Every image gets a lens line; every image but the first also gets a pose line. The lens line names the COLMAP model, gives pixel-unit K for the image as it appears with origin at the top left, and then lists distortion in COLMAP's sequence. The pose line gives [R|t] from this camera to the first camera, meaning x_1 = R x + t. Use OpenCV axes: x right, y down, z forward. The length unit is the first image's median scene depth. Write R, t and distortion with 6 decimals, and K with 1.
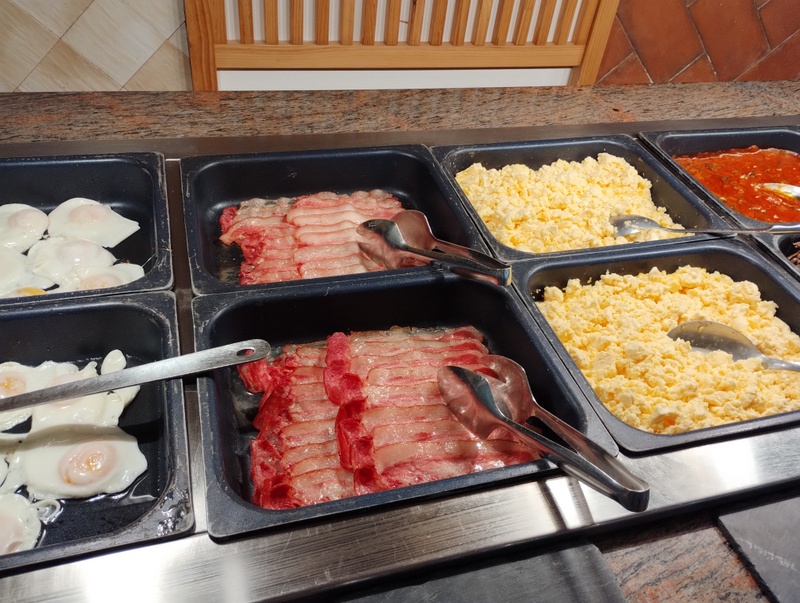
lens RADIAL K [[652.3, 0, 400.0], [0, 652.3, 301.5], [0, 0, 1]] dist [0.008552, -0.001821]
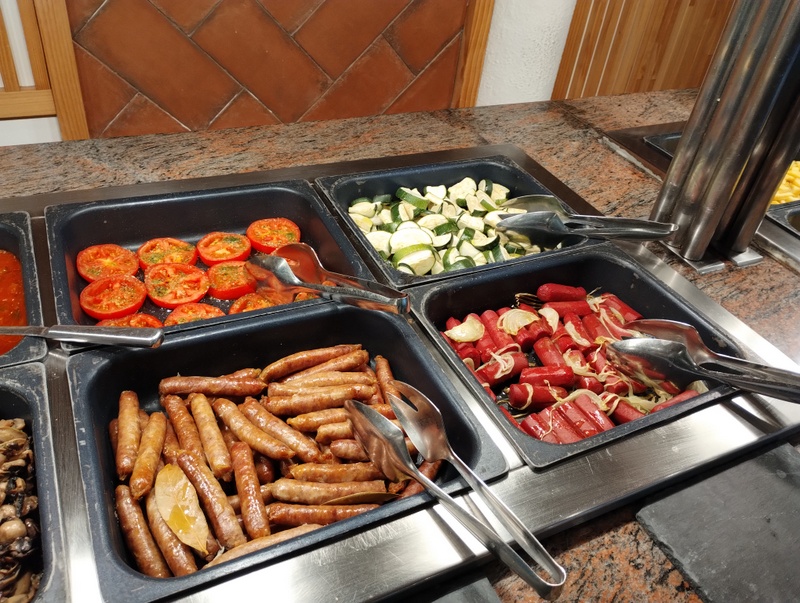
lens RADIAL K [[663.0, 0, 400.1], [0, 663.0, 285.2], [0, 0, 1]] dist [-0.085909, -0.002360]
pose [[0.987432, -0.078140, 0.137378, 0.509536], [0.087080, 0.994374, -0.060308, -0.080005], [-0.131892, 0.071513, 0.988681, 0.211516]]
